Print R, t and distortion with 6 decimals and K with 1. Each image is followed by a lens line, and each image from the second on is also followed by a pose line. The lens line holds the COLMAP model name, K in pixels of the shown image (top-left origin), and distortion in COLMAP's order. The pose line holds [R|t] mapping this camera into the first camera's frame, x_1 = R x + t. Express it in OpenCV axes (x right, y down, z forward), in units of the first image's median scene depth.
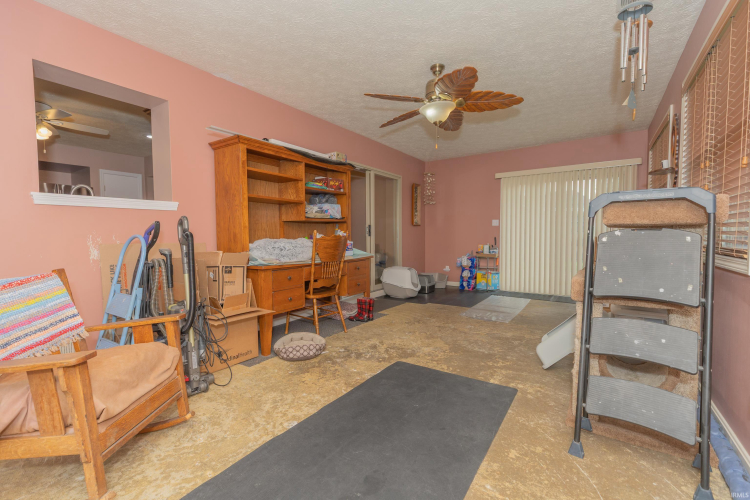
lens RADIAL K [[333.3, 0, 371.0], [0, 333.3, 247.7], [0, 0, 1]] dist [0.004092, 0.000381]
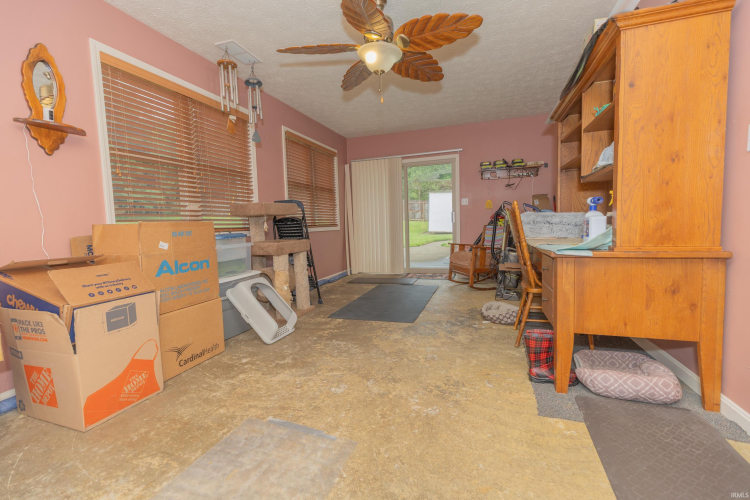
lens RADIAL K [[333.3, 0, 371.0], [0, 333.3, 247.7], [0, 0, 1]] dist [0.004092, 0.000381]
pose [[-0.965208, 0.055616, -0.255500, 0.452119], [0.027436, 0.993266, 0.112563, -0.047391], [0.260040, 0.101637, -0.960234, 1.827483]]
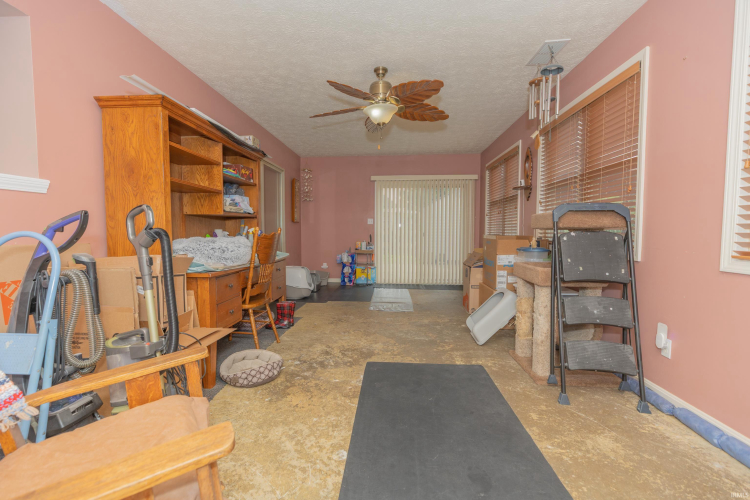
lens RADIAL K [[333.3, 0, 371.0], [0, 333.3, 247.7], [0, 0, 1]] dist [0.004092, 0.000381]
pose [[0.864209, -0.017051, 0.502843, -0.353677], [0.011836, 0.999838, 0.013563, -0.008917], [-0.502993, -0.005770, 0.864271, 0.130972]]
